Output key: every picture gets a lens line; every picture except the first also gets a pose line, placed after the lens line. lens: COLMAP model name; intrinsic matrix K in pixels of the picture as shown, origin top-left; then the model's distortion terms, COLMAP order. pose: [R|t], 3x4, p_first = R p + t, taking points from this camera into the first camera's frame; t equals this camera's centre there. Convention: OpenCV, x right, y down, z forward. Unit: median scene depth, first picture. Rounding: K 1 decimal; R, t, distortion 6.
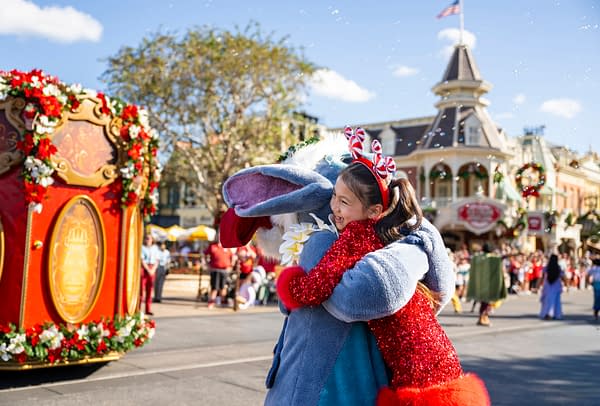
lens RADIAL K [[688.4, 0, 300.0], [0, 688.4, 203.0], [0, 0, 1]] dist [-0.000272, 0.008500]
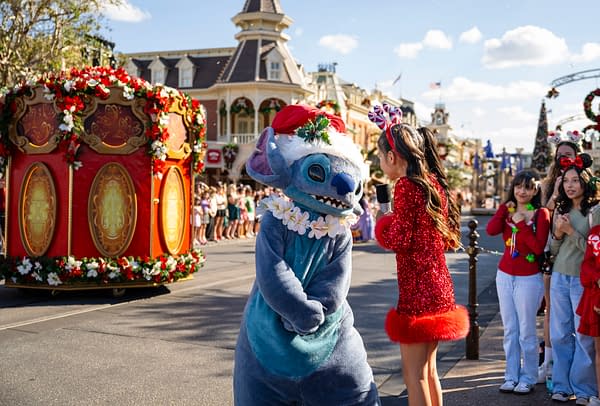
lens RADIAL K [[1137.8, 0, 300.0], [0, 1137.8, 203.0], [0, 0, 1]] dist [0.017486, -0.025692]
pose [[0.890495, -0.024562, 0.454330, -0.466741], [-0.021356, 0.995185, 0.095661, -0.066442], [-0.454492, -0.094888, 0.885683, -0.486871]]
